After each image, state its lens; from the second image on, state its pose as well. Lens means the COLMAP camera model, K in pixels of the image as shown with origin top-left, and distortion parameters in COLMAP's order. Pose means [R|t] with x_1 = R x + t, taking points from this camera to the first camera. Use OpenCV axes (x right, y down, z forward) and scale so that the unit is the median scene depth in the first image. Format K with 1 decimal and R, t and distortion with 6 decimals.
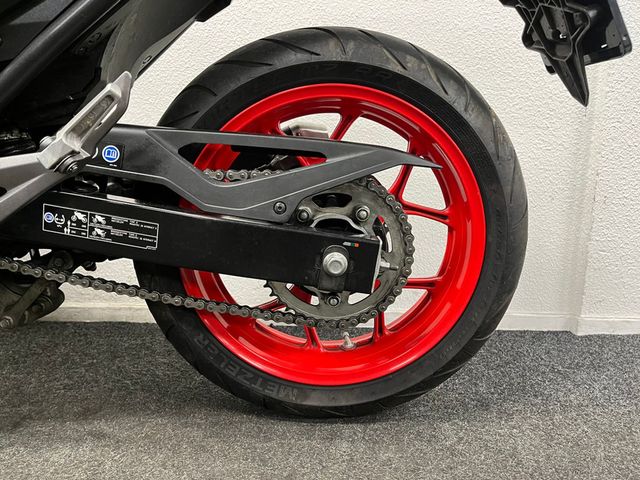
lens RADIAL K [[492.6, 0, 320.0], [0, 492.6, 224.0], [0, 0, 1]] dist [0.001198, -0.001296]
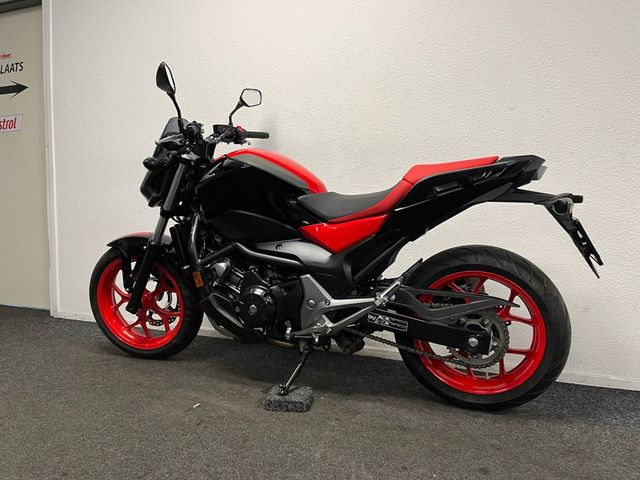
lens RADIAL K [[463.4, 0, 321.2], [0, 463.4, 228.8], [0, 0, 1]] dist [0.088505, -0.123816]
pose [[0.915455, -0.010300, -0.402289, 0.258249], [-0.030862, 0.994931, -0.095704, -0.222379], [0.401236, 0.100028, 0.910497, -1.443106]]
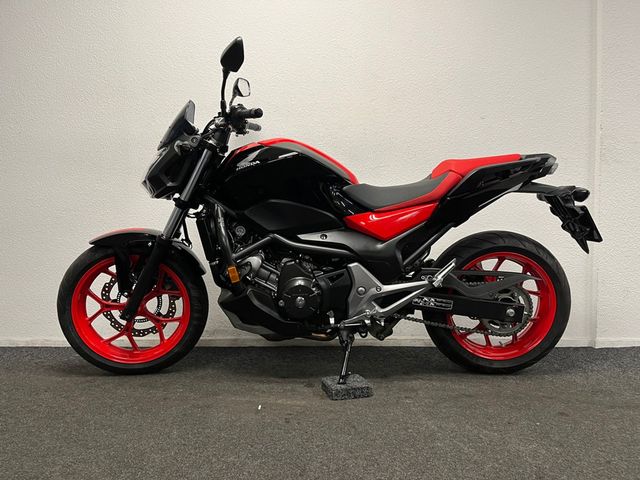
lens RADIAL K [[463.4, 0, 321.2], [0, 463.4, 228.8], [0, 0, 1]] dist [0.088505, -0.123816]
pose [[0.998823, -0.032856, -0.035685, -0.873173], [0.028266, 0.992094, -0.122273, -0.098036], [0.039421, 0.121120, 0.991855, -1.719762]]
